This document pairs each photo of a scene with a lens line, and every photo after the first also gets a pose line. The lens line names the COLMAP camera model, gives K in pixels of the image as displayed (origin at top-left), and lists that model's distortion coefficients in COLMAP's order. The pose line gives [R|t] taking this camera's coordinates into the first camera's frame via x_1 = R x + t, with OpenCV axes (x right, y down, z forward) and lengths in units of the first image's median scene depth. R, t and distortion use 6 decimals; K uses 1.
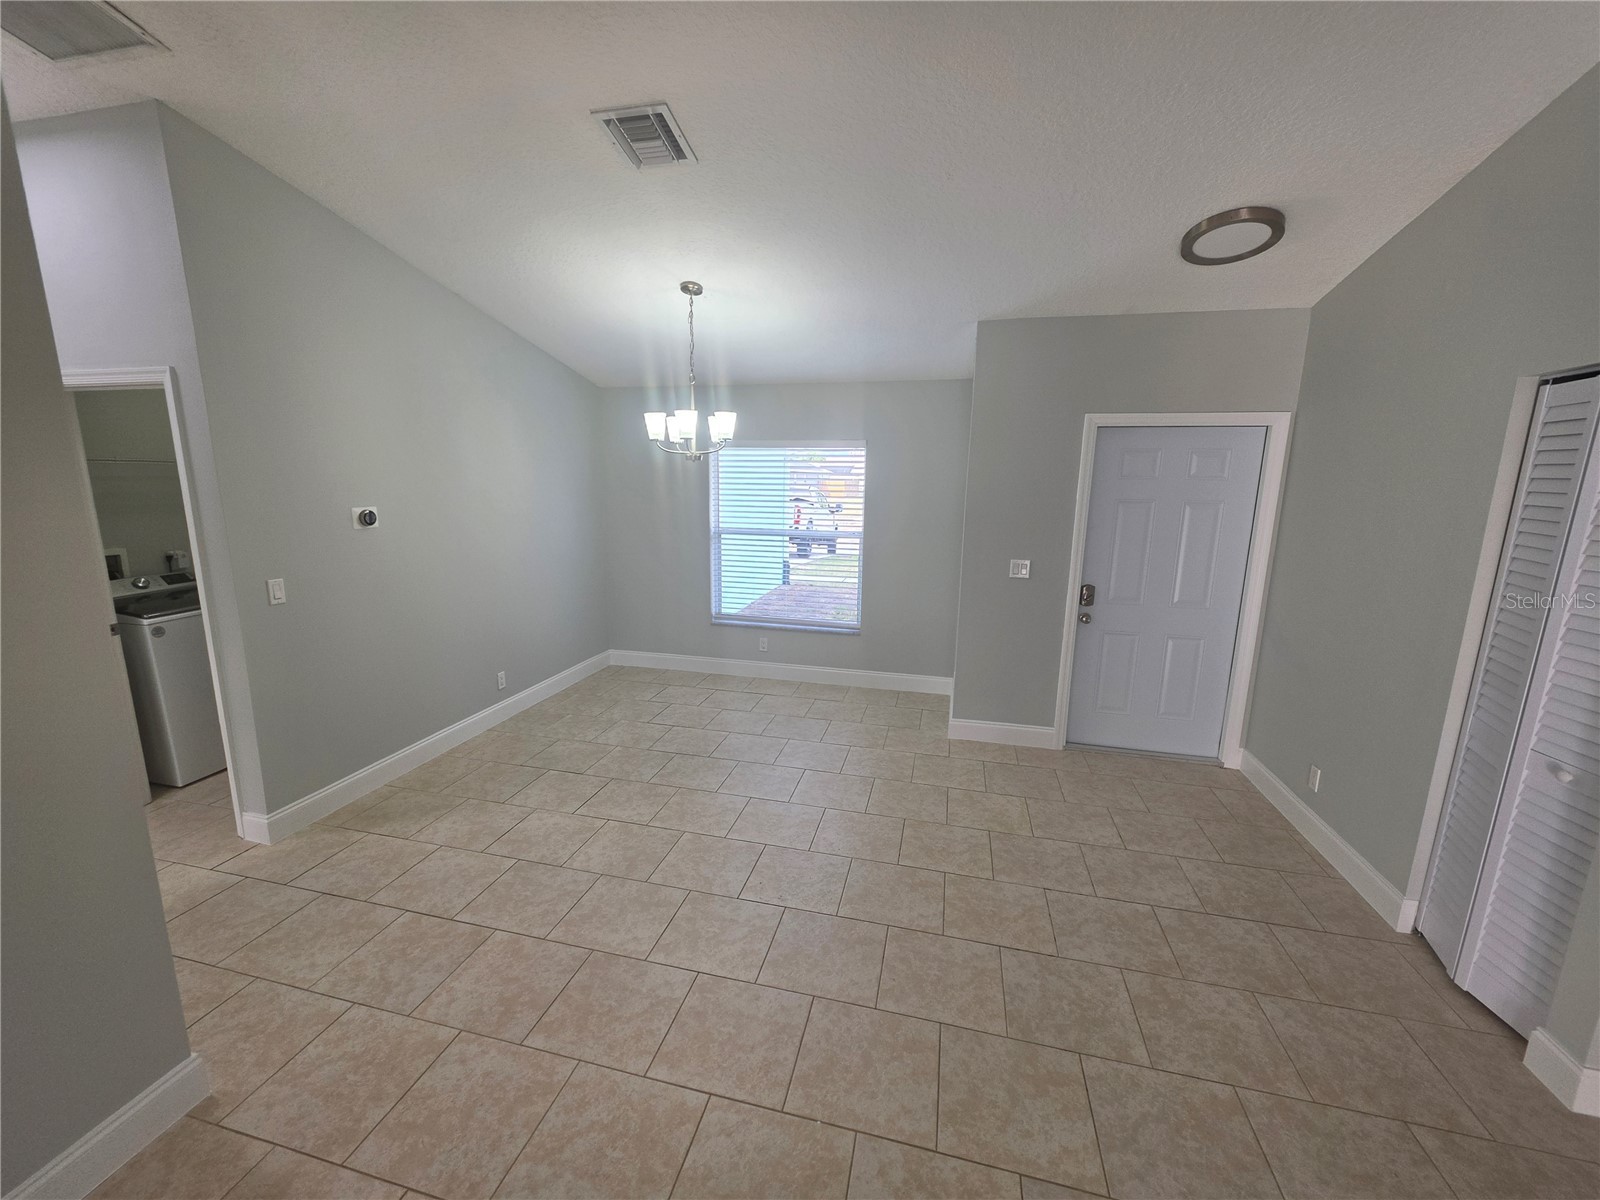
lens RADIAL K [[641.8, 0, 796.8], [0, 641.8, 596.6], [0, 0, 1]] dist [0.002346, -0.001319]
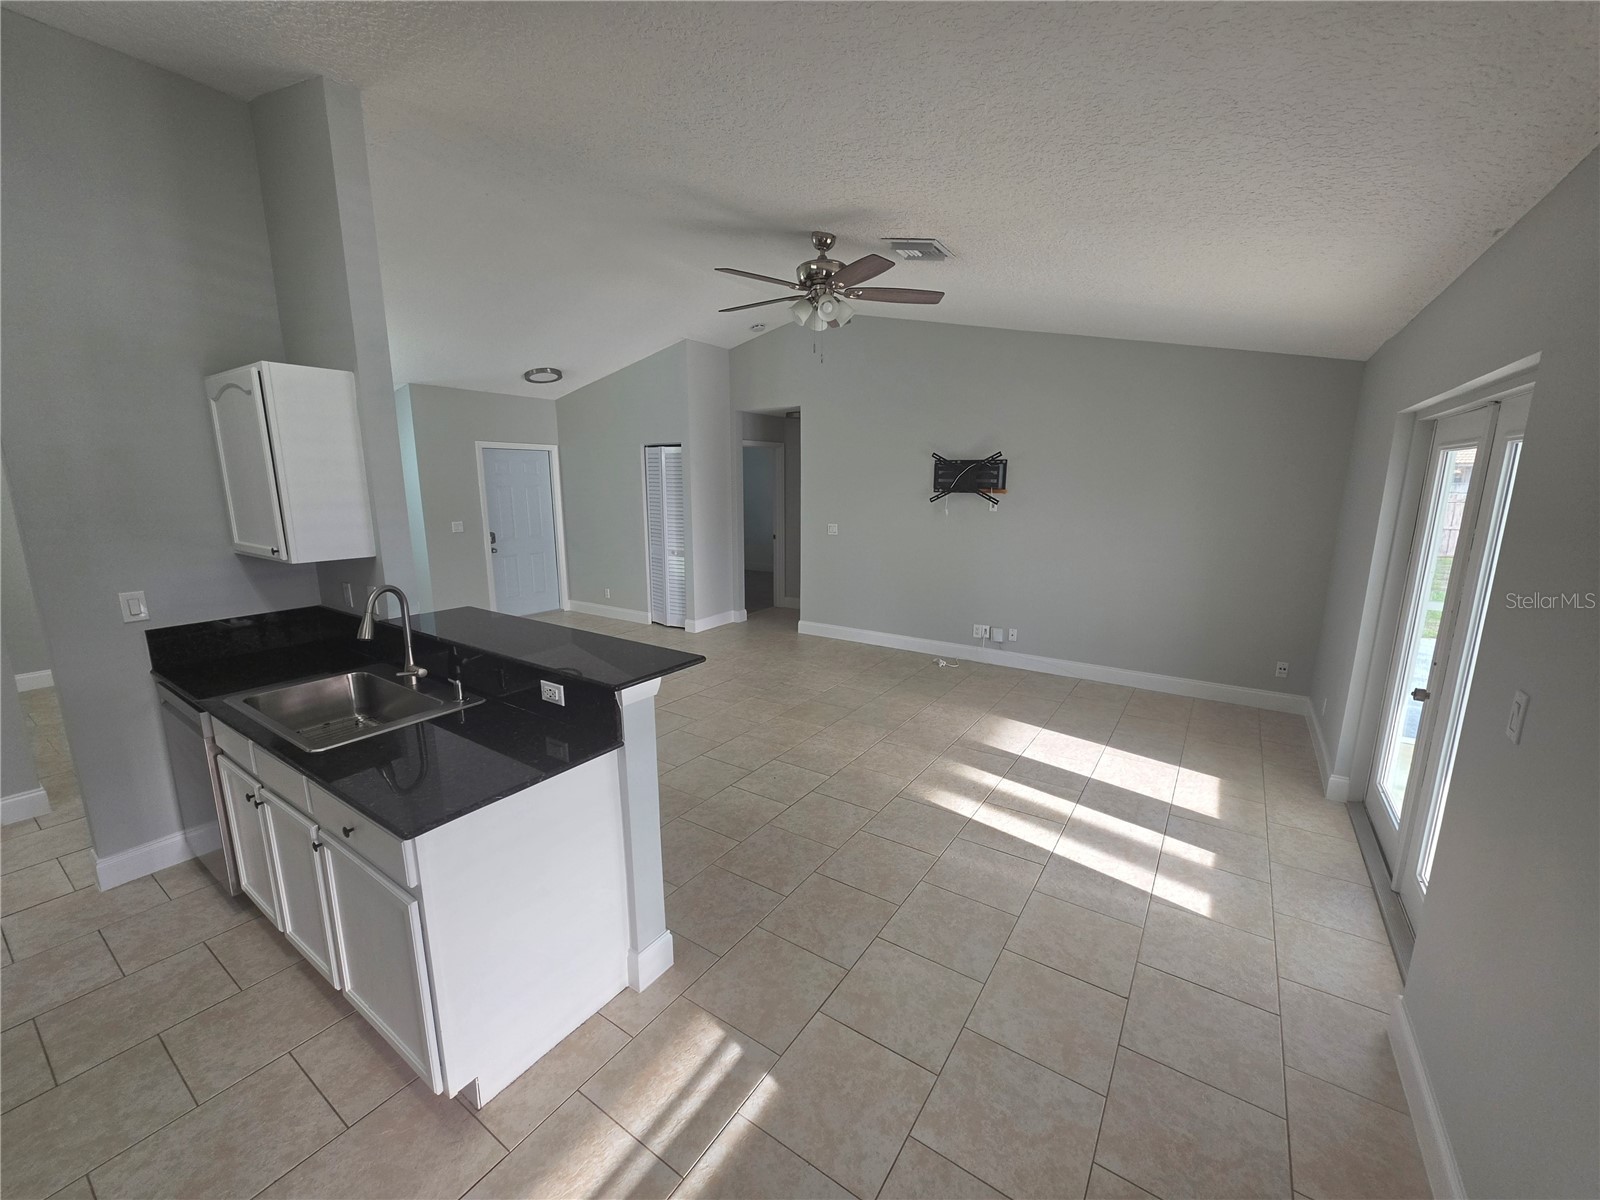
lens RADIAL K [[641.8, 0, 794.8], [0, 641.8, 601.4], [0, 0, 1]] dist [0.002346, -0.001319]
pose [[0.348875, -0.187990, 0.918121, -1.098120], [0.173439, 0.975703, 0.133875, 0.089786], [-0.920981, 0.112532, 0.373003, -0.537777]]
